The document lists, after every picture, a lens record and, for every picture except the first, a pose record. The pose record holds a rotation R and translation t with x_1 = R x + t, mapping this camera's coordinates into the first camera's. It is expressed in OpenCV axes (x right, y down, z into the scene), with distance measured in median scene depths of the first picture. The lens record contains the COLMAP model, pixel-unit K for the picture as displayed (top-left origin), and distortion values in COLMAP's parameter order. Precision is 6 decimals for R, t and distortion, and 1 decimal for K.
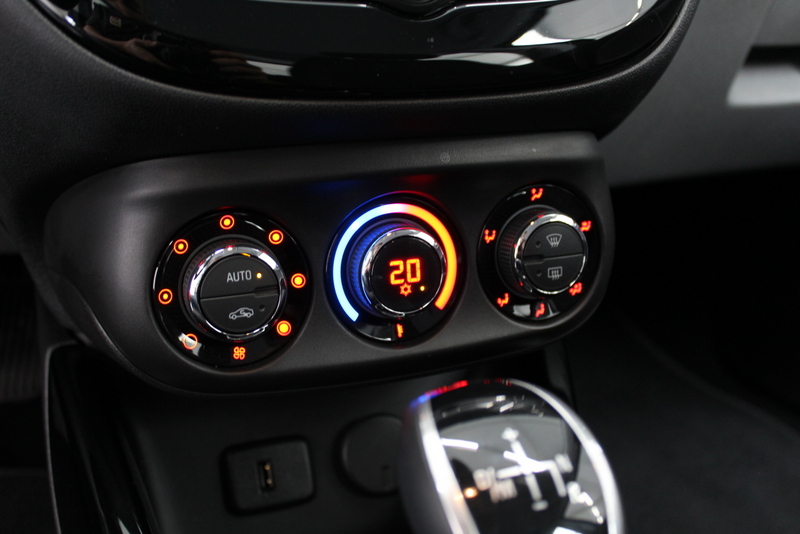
lens RADIAL K [[902.2, 0, 400.0], [0, 902.2, 267.0], [0, 0, 1]] dist [-0.079796, 0.006608]
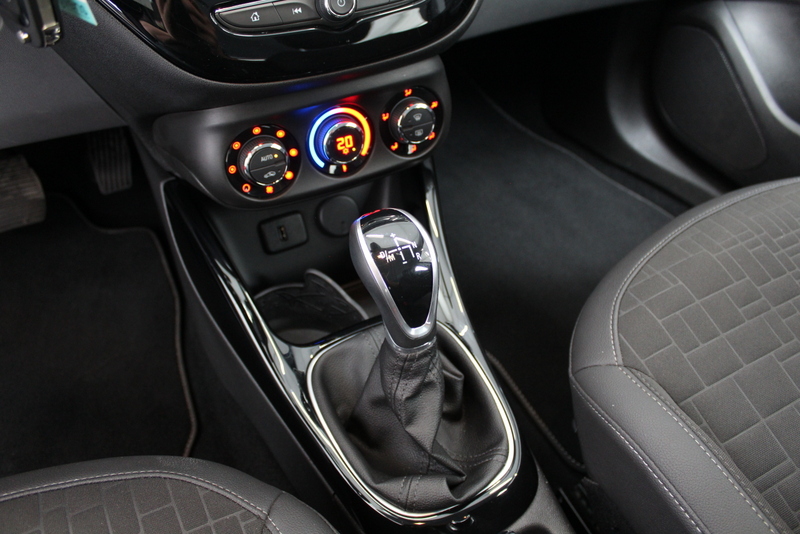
lens RADIAL K [[668.0, 0, 400.0], [0, 668.0, 267.0], [0, 0, 1]] dist [-0.061772, 0.010471]
pose [[0.994054, -0.089445, 0.062100, 0.011126], [0.061247, 0.930824, 0.360299, -0.270862], [-0.090031, -0.354353, 0.930768, -0.526070]]
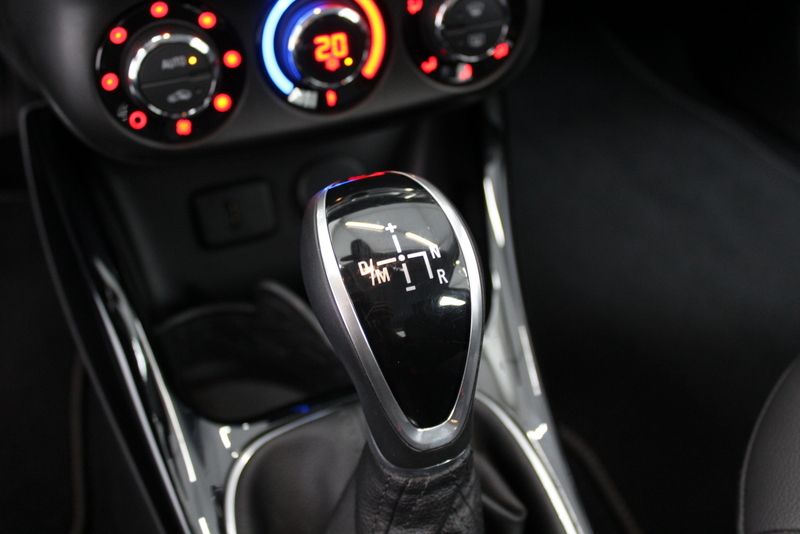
lens RADIAL K [[902.2, 0, 400.0], [0, 902.2, 267.0], [0, 0, 1]] dist [-0.079796, 0.006608]
pose [[0.999853, -0.012668, -0.011561, 0.096943], [0.015888, 0.938015, 0.346231, -0.118089], [0.006459, -0.346363, 0.938078, -0.094137]]
